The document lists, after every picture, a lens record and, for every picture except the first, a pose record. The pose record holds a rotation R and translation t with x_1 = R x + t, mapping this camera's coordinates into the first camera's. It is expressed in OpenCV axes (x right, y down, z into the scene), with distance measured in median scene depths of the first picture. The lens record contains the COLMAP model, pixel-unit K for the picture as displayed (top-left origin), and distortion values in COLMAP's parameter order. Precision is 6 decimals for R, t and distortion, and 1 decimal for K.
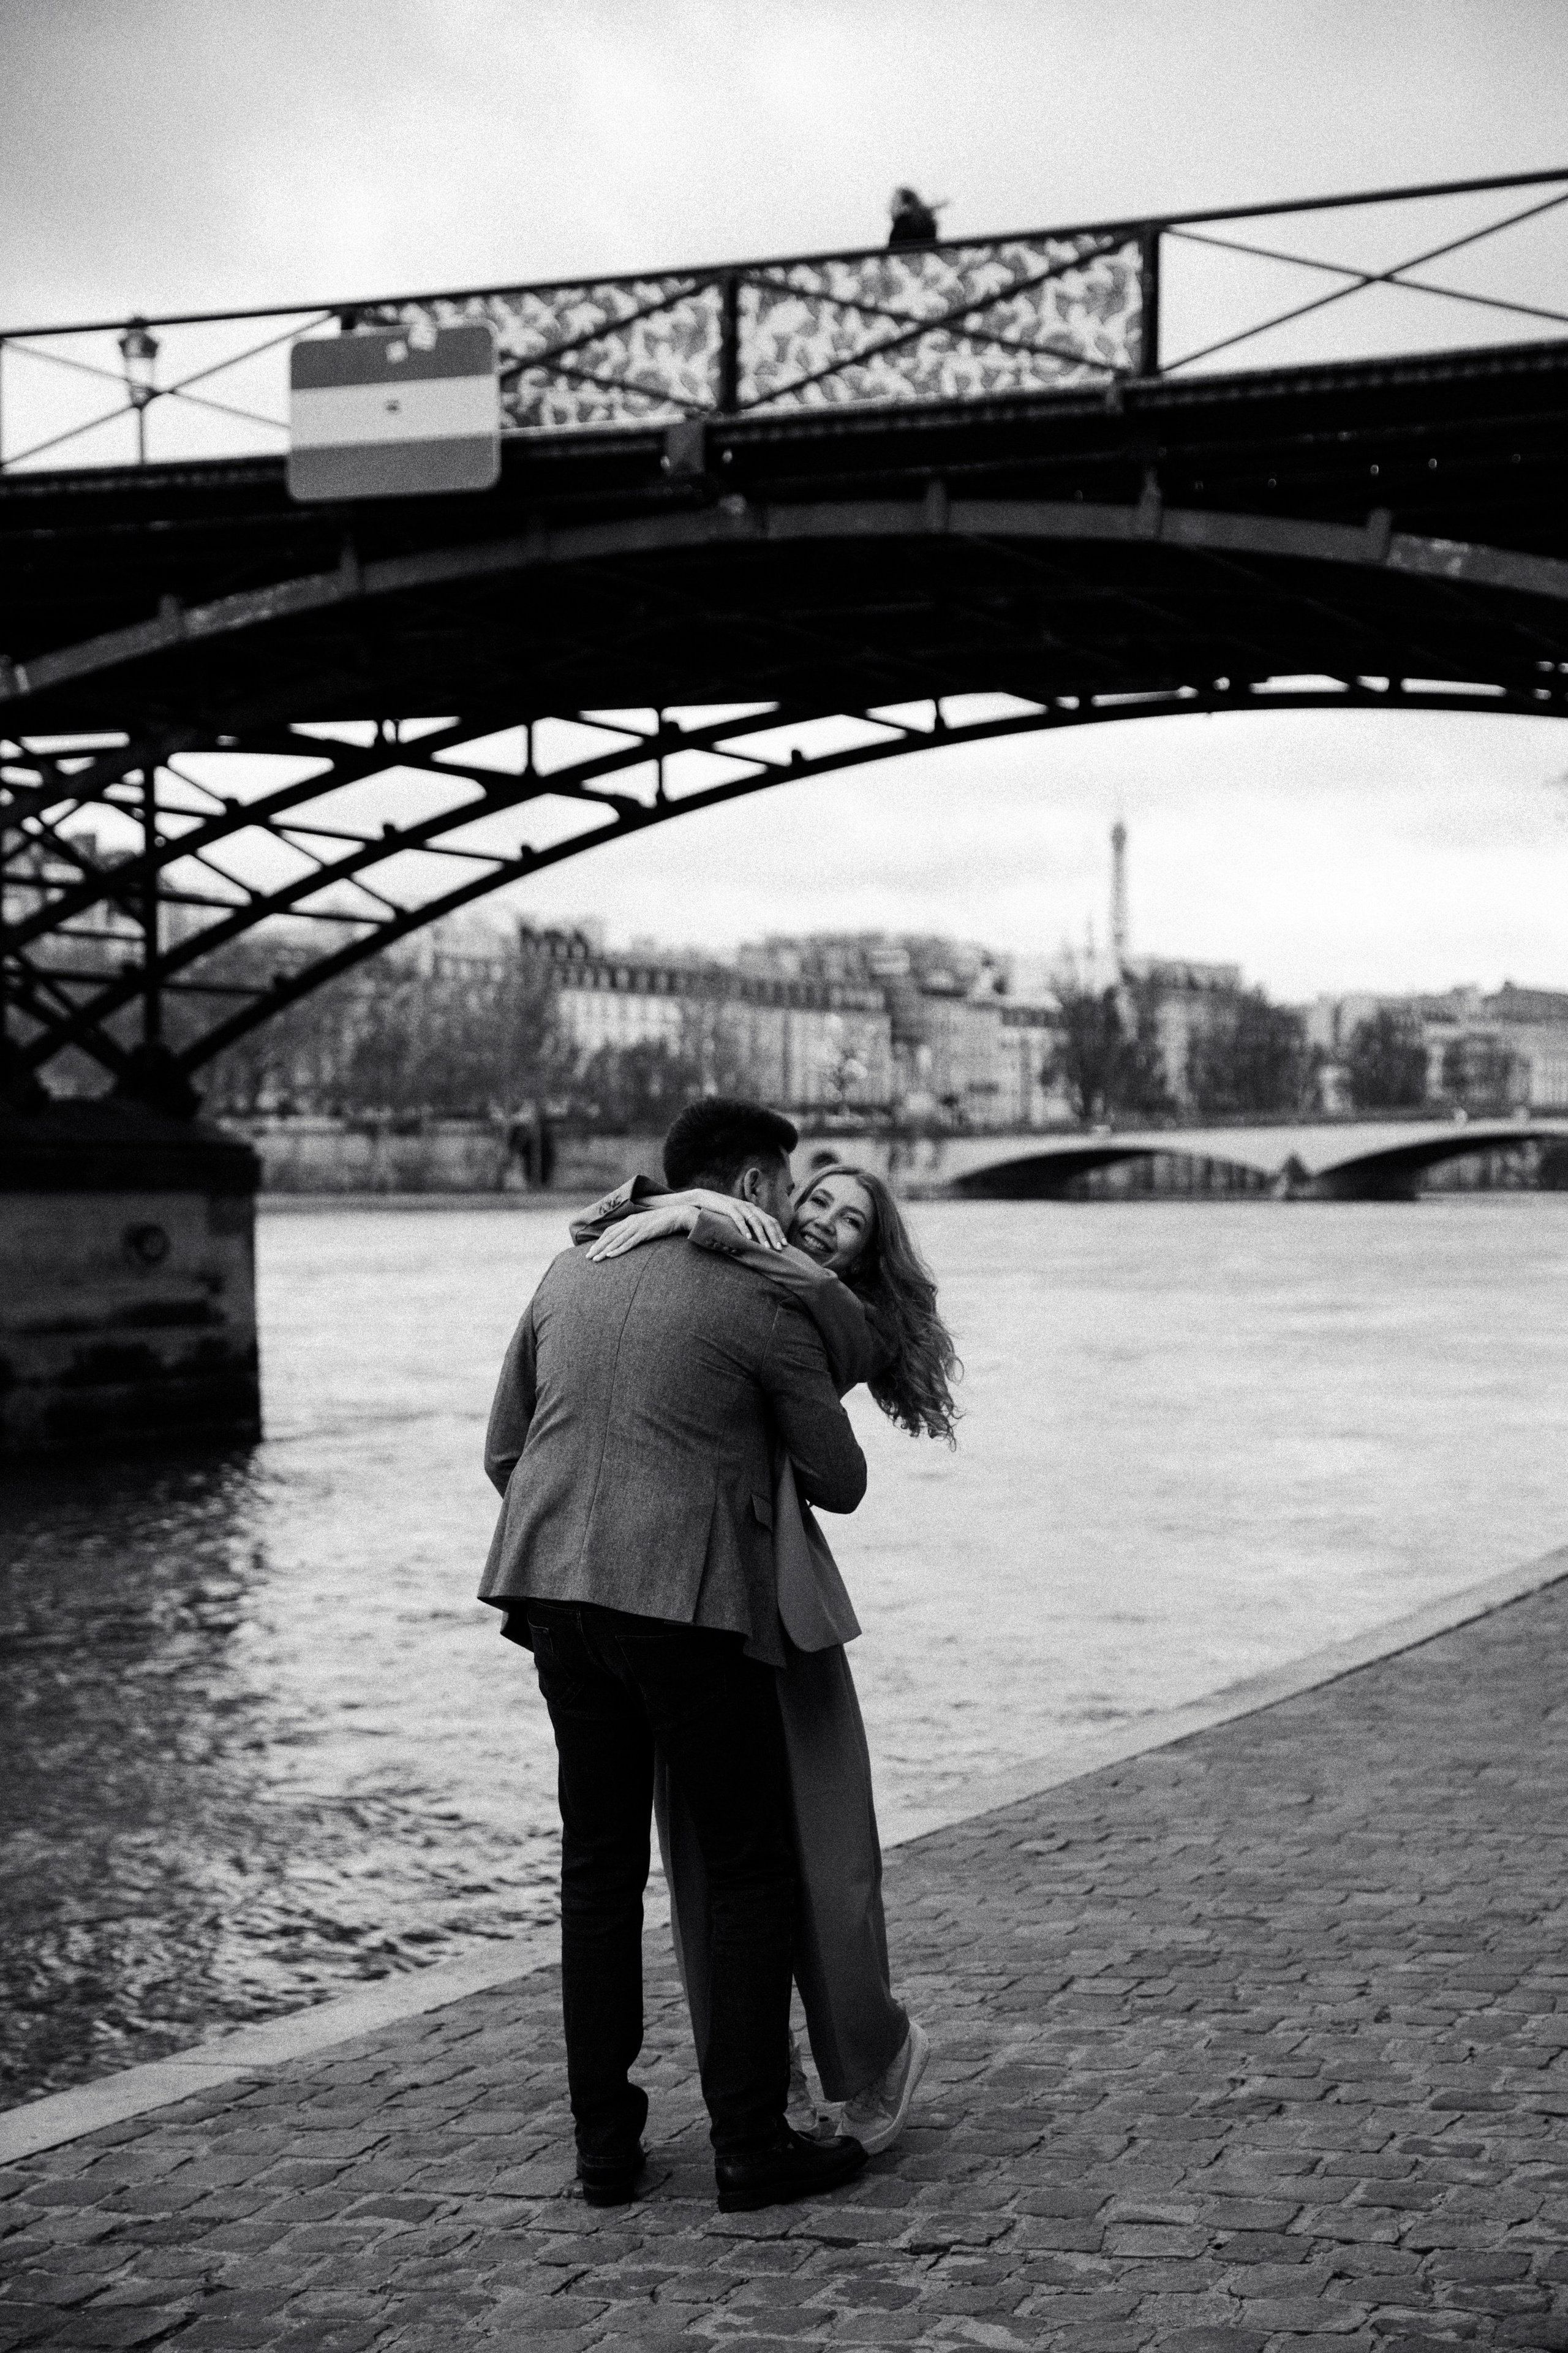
lens RADIAL K [[4010.6, 0, 787.6], [0, 4010.6, 1245.2], [0, 0, 1]] dist [0.122581, 0.000000]
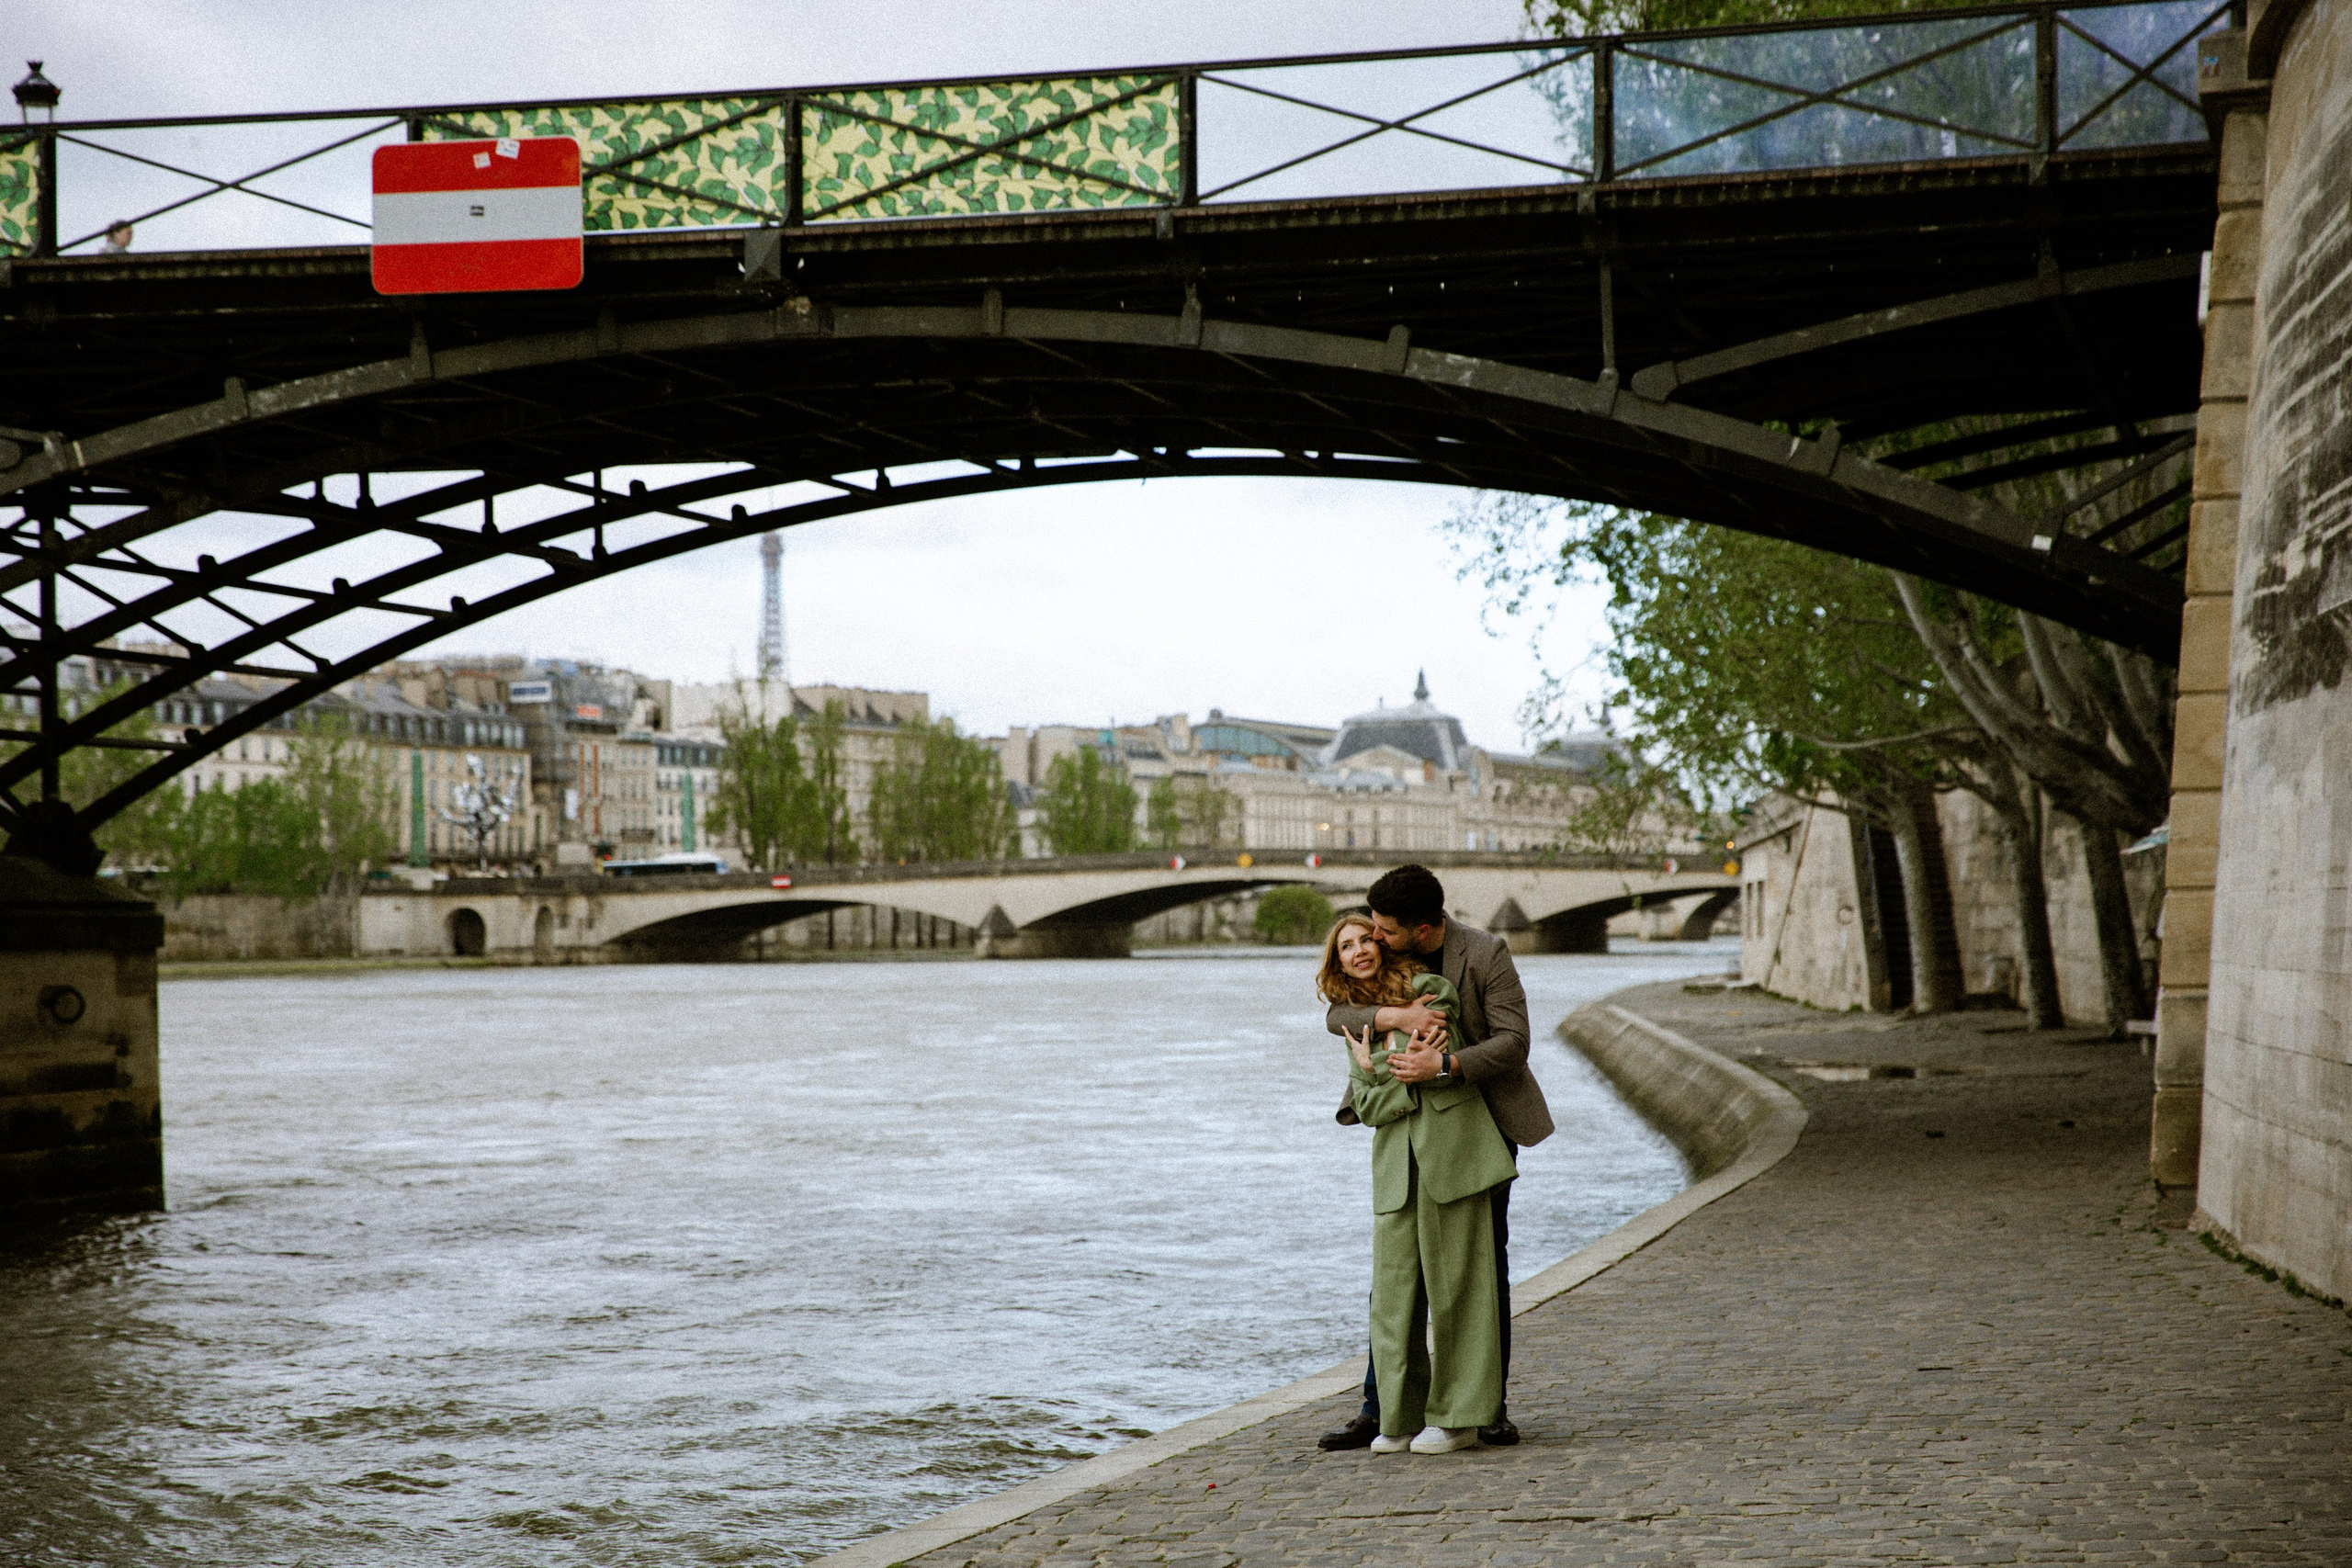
lens RADIAL K [[4589.9, 0, 1165.0], [0, 4589.9, 777.5], [0, 0, 1]] dist [0.157223, 0.000000]
pose [[0.985968, -0.006401, 0.166811, -0.081515], [0.014946, 0.998636, -0.050019, 0.004793], [-0.166263, 0.051810, 0.984719, -0.154090]]
